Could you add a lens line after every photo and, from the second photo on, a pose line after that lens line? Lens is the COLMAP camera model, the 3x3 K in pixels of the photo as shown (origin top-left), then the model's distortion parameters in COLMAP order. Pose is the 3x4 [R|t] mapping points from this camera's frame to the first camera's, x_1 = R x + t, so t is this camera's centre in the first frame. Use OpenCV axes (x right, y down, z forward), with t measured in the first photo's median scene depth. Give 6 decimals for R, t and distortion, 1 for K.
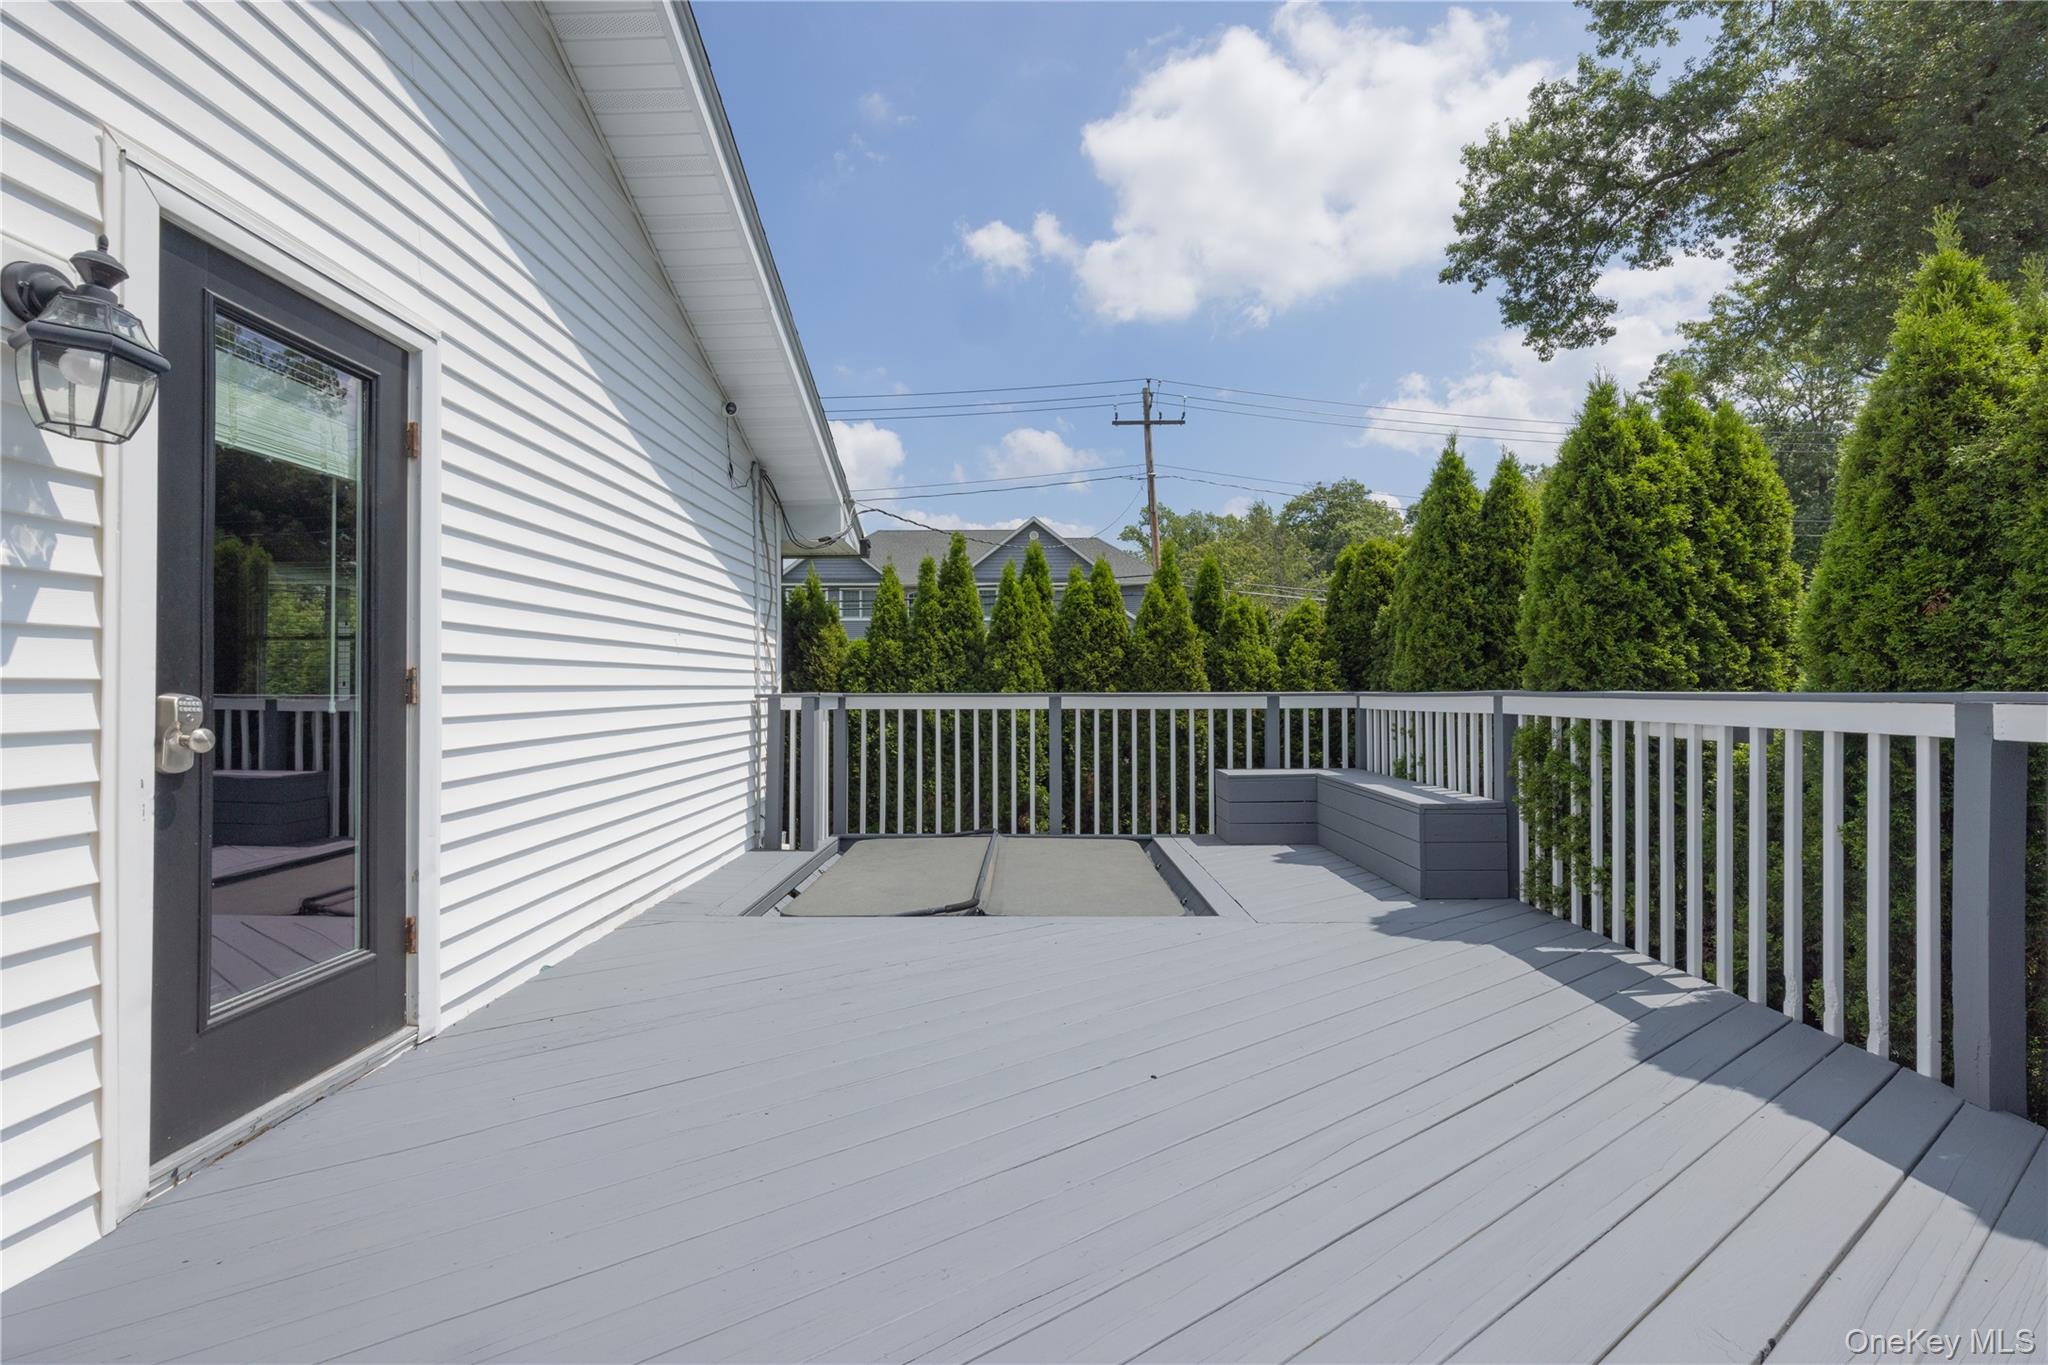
lens RADIAL K [[878.2, 0, 1024.0], [0, 878.2, 682.5], [0, 0, 1]] dist [-0.002247, -0.000235]
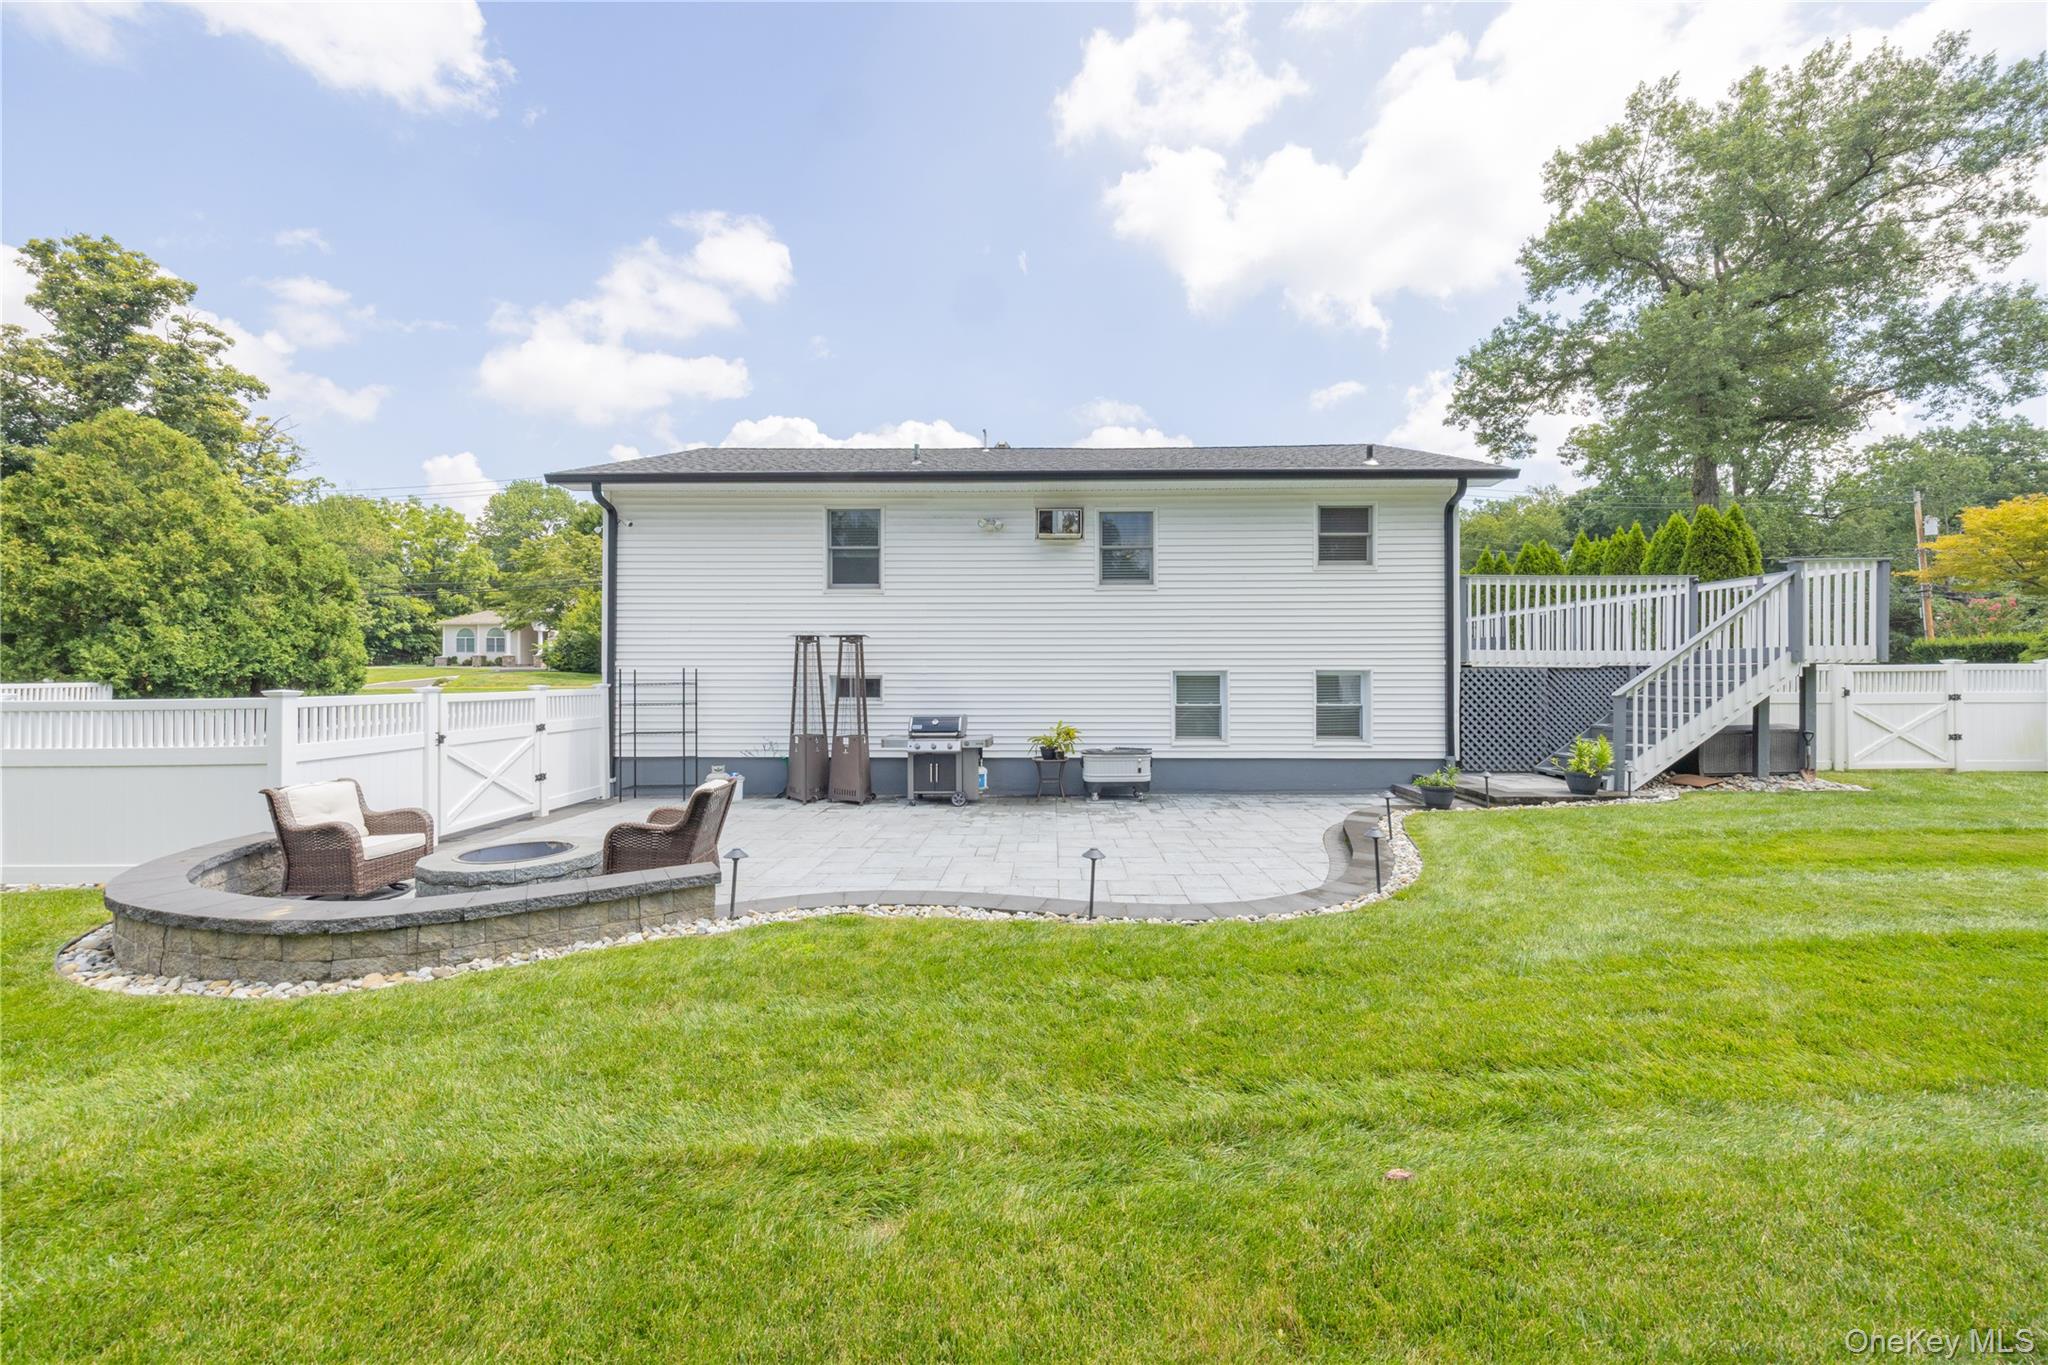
lens RADIAL K [[739.7, 0, 1033.8], [0, 739.7, 672.4], [0, 0, 1]] dist [-0.002450, -0.000307]
pose [[0.999909, 0.001231, -0.013467, -0.392937], [-0.001123, 0.999967, 0.008054, 0.066558], [0.013476, -0.008038, 0.999877, -0.619228]]
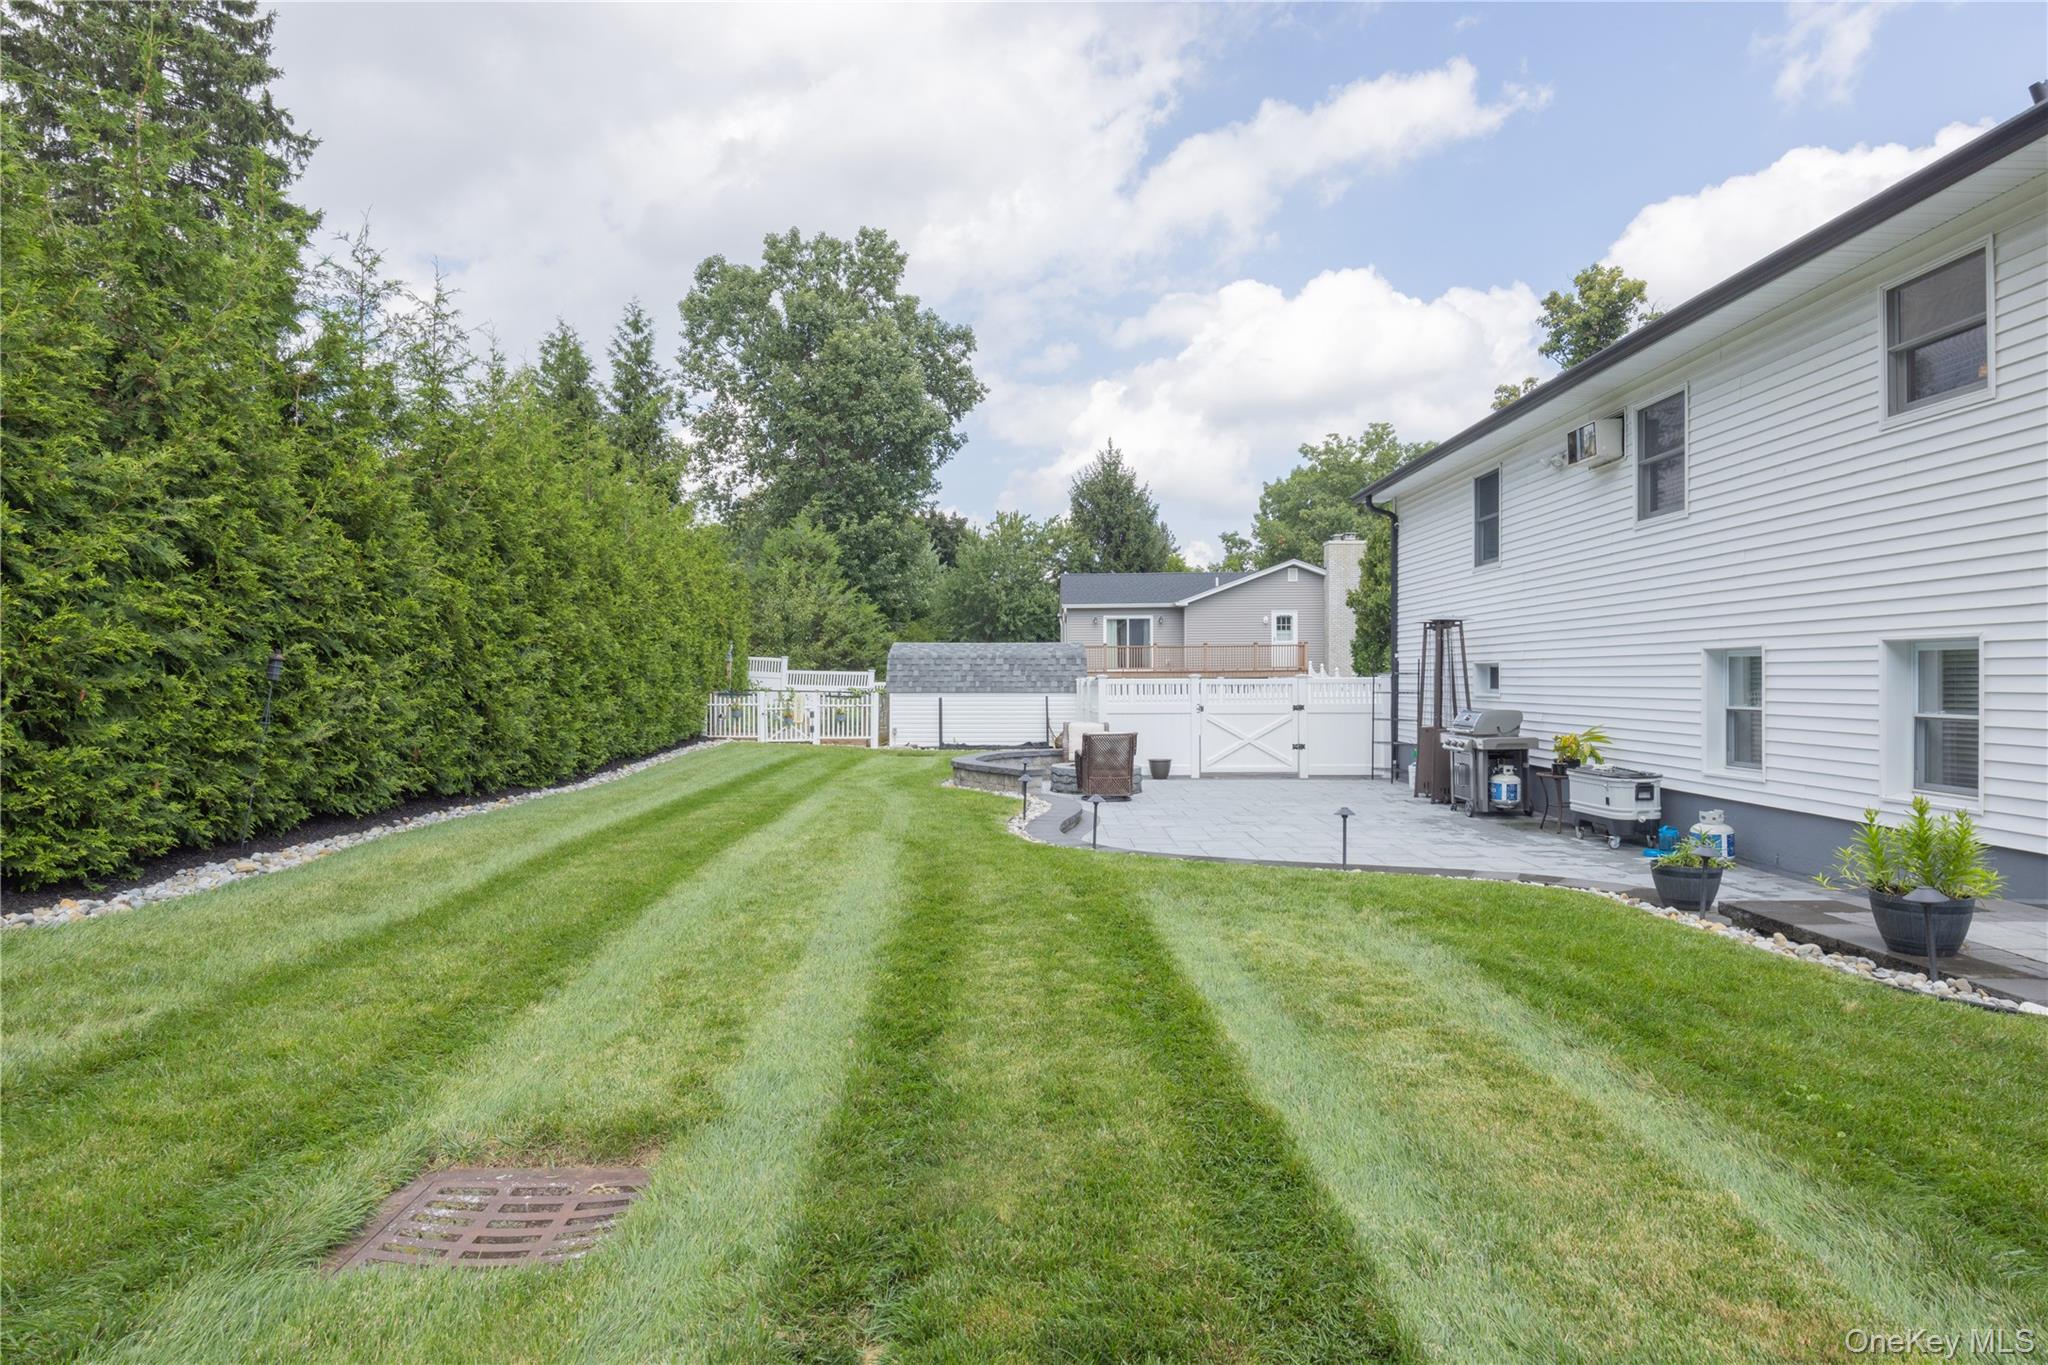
lens RADIAL K [[1126.9, 0, 1024.0], [0, 1126.9, 682.5], [0, 0, 1]] dist [0.001150, -0.001446]
pose [[-0.006851, 0.005589, -0.999961, 0.190776], [0.012436, 0.999908, 0.005503, 0.077566], [0.999899, -0.012398, -0.006920, -0.373665]]
